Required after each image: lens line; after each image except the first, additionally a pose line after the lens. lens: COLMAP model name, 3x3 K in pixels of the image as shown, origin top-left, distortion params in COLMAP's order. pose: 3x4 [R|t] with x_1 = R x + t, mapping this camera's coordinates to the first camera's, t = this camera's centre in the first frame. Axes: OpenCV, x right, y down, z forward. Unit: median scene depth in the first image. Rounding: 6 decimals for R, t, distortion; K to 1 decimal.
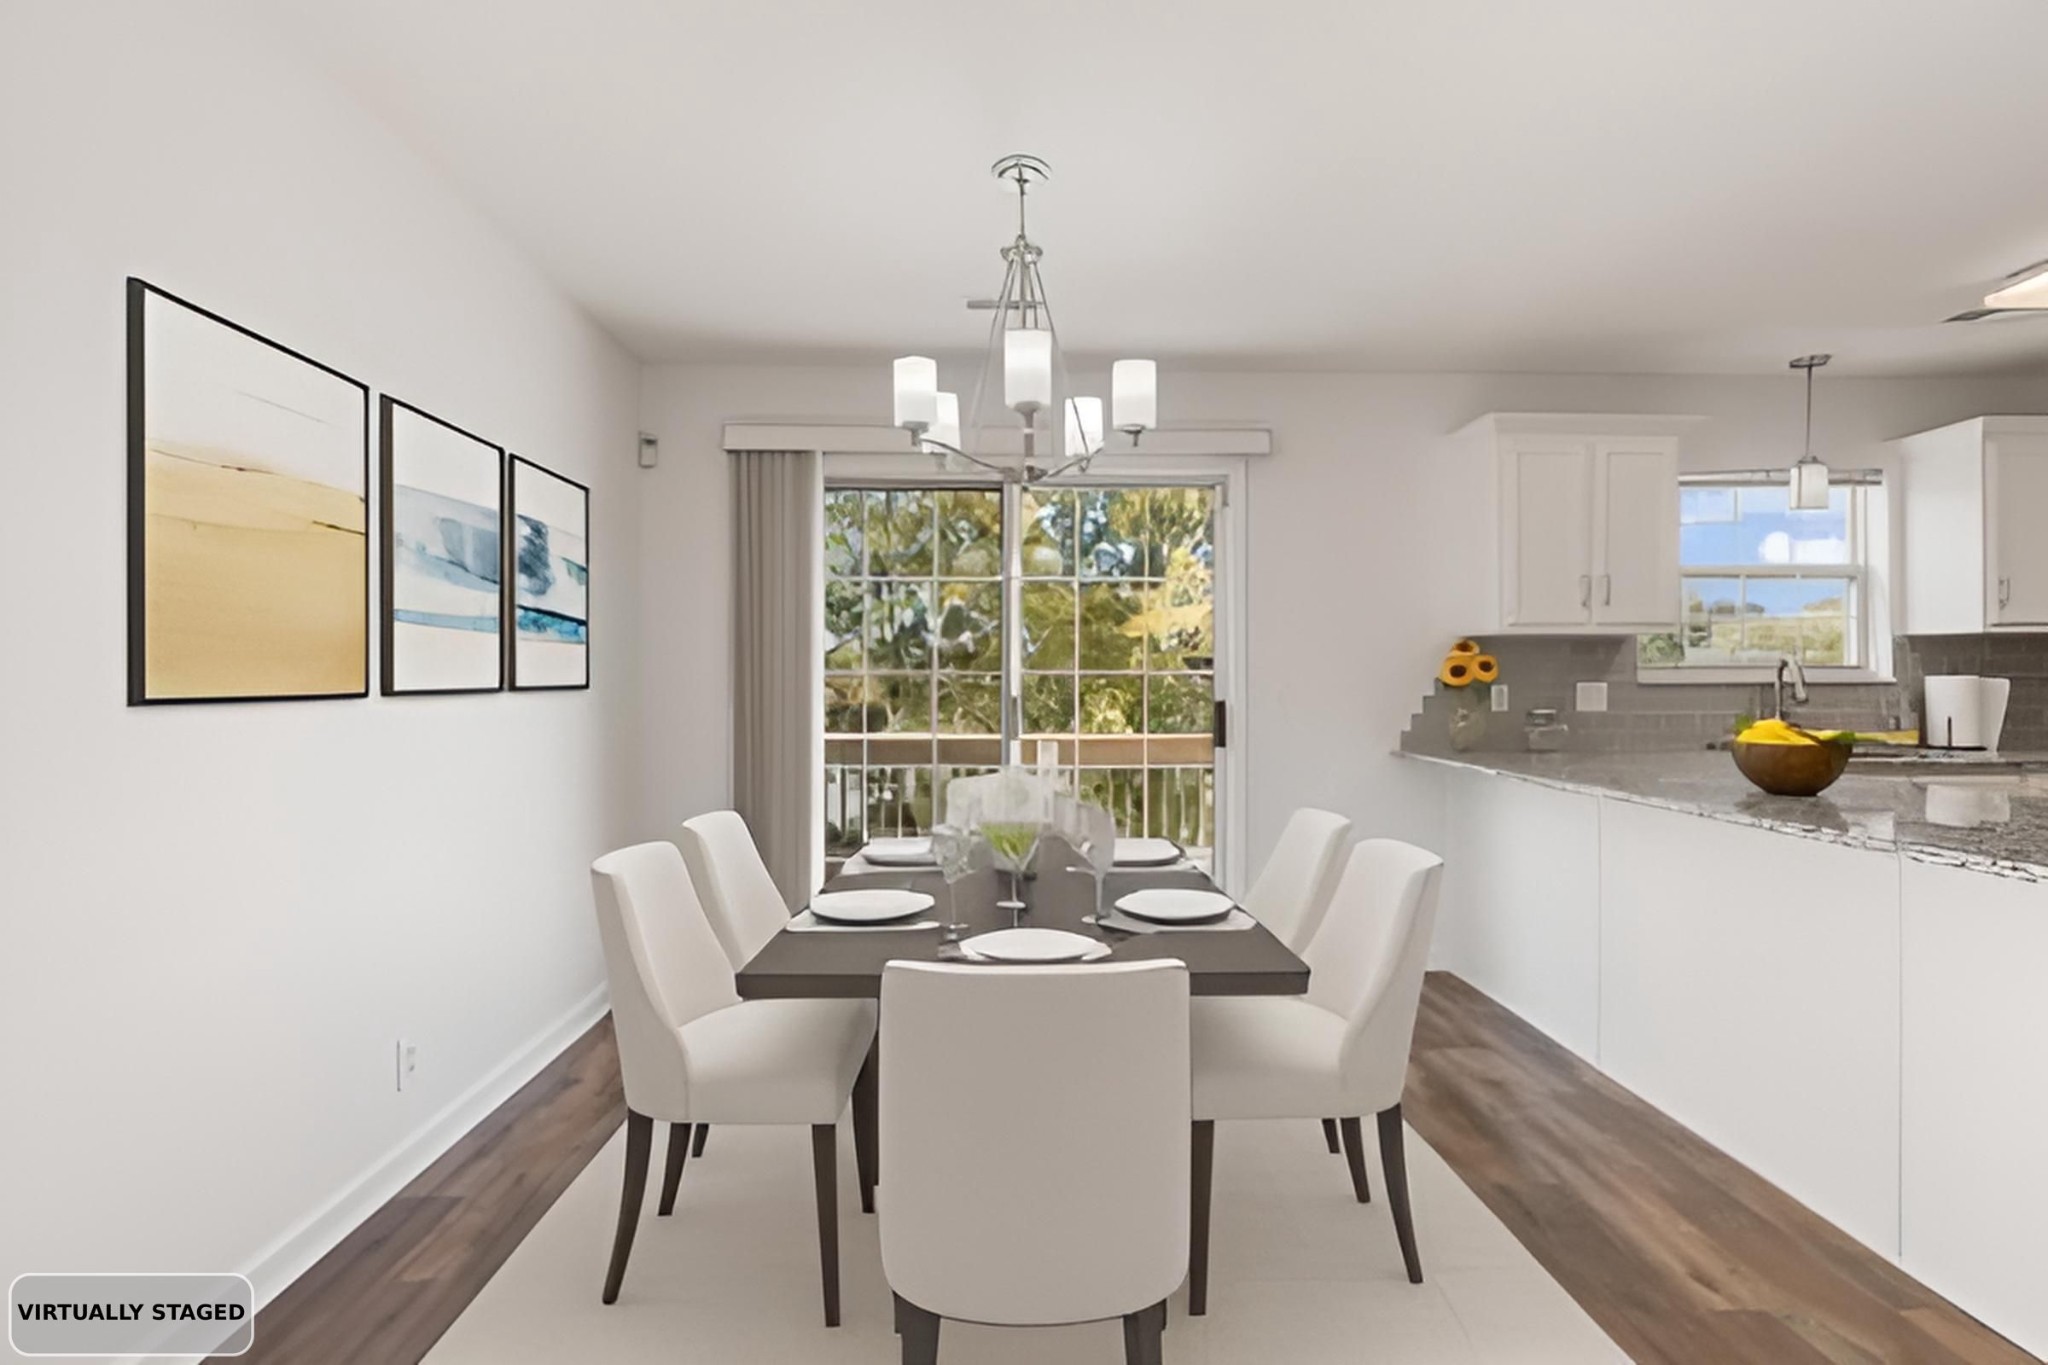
lens RADIAL K [[923.0, 0, 1028.5], [0, 923.0, 673.5], [0, 0, 1]] dist [-0.003258, 0.001460]
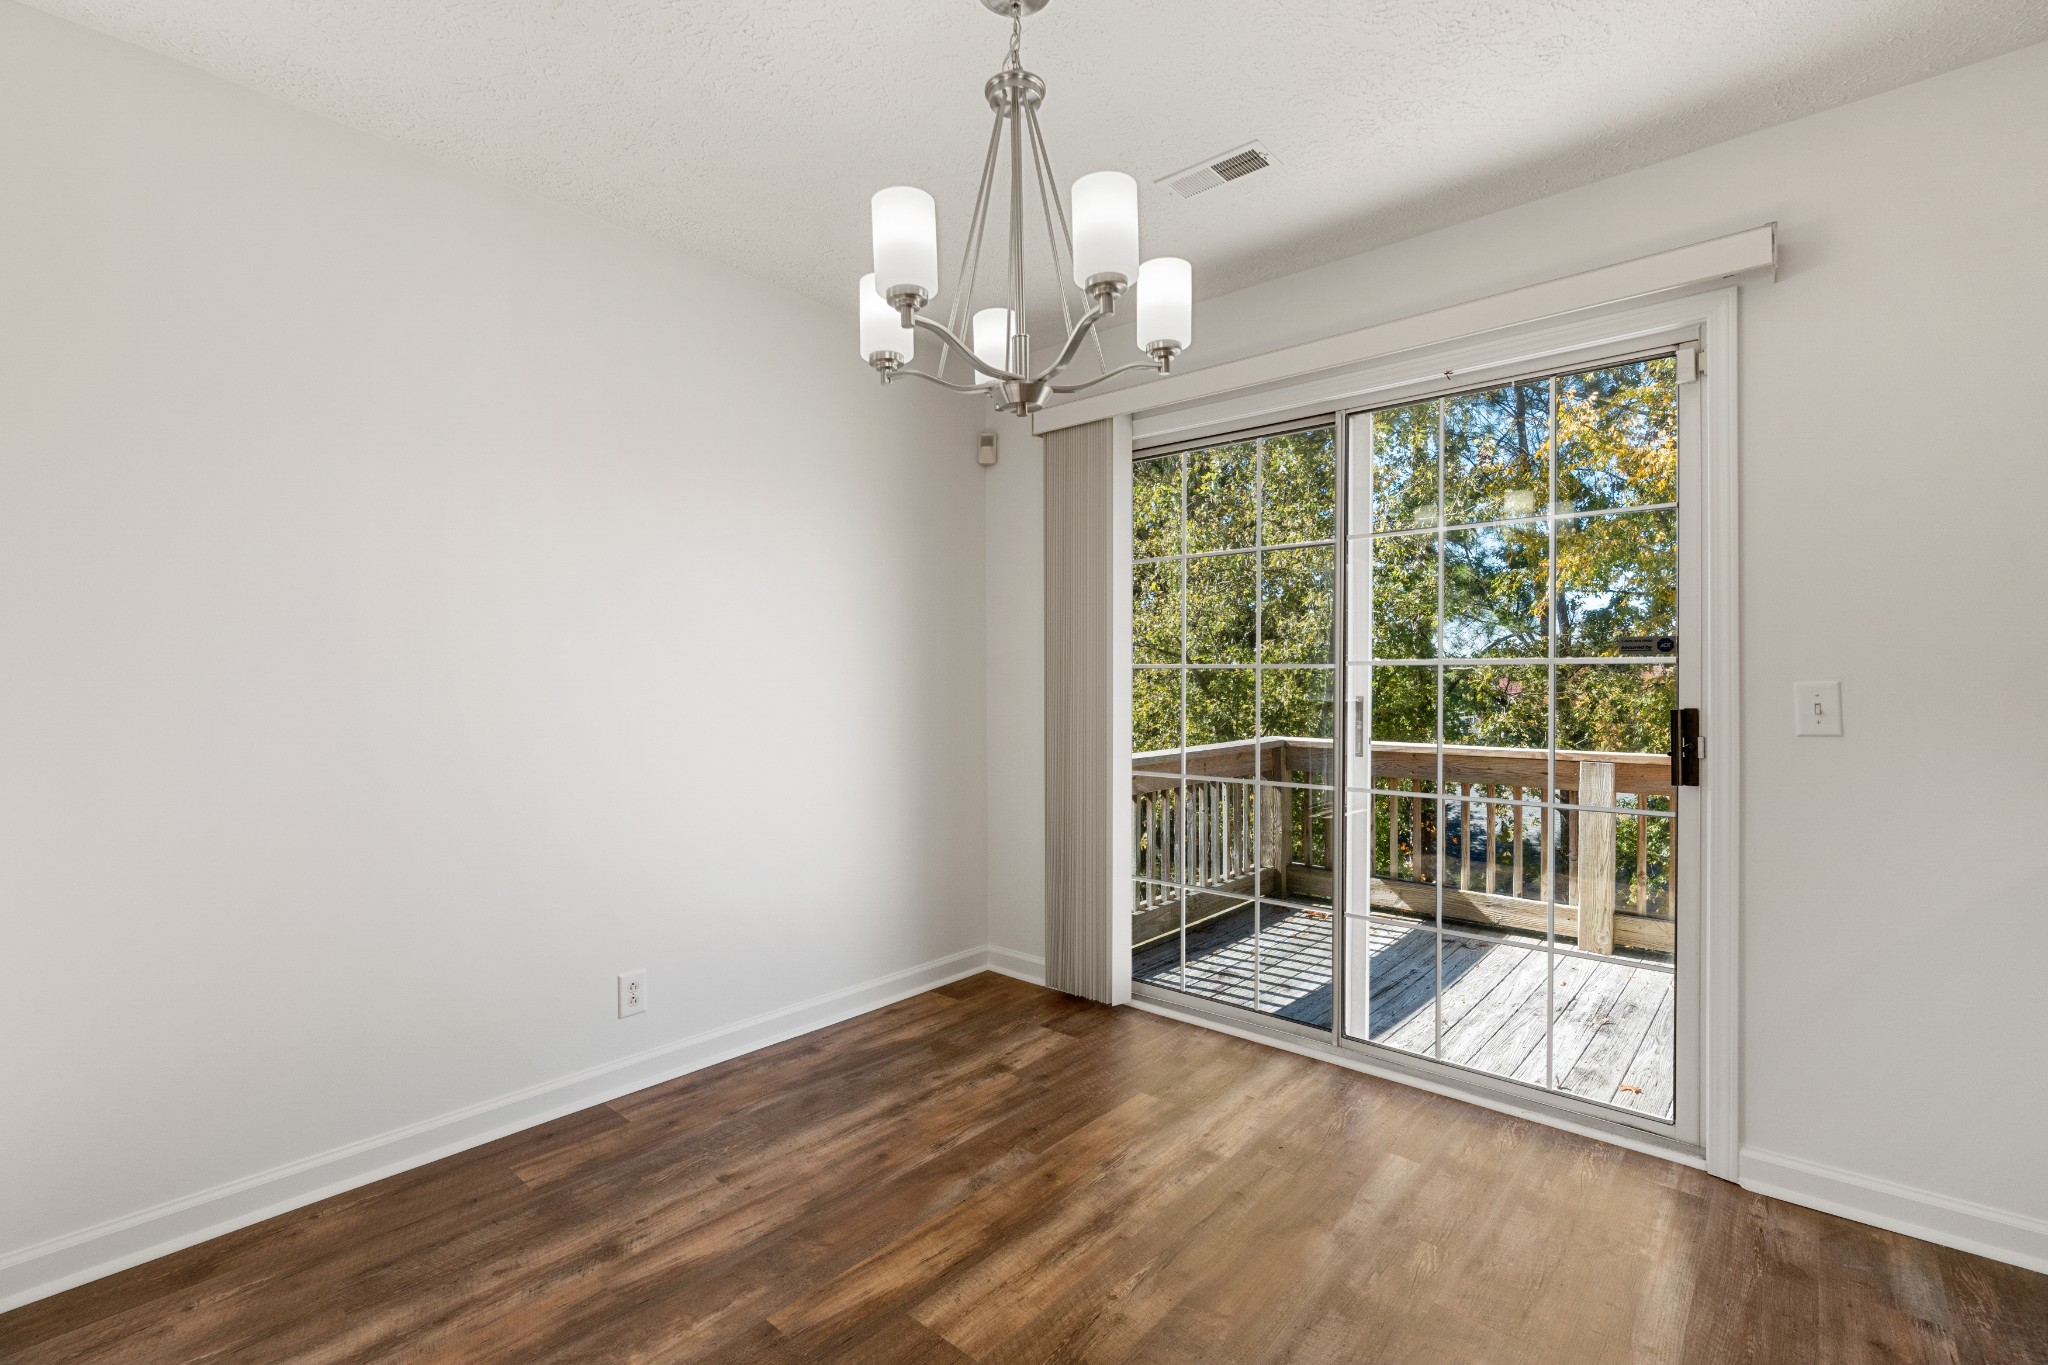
lens RADIAL K [[923.0, 0, 1028.5], [0, 923.0, 673.5], [0, 0, 1]] dist [-0.003258, 0.001460]
pose [[0.740364, -0.007574, -0.672164, 0.301800], [0.004274, 0.999969, -0.006559, 0.011940], [0.672193, 0.001983, 0.740374, 0.281586]]
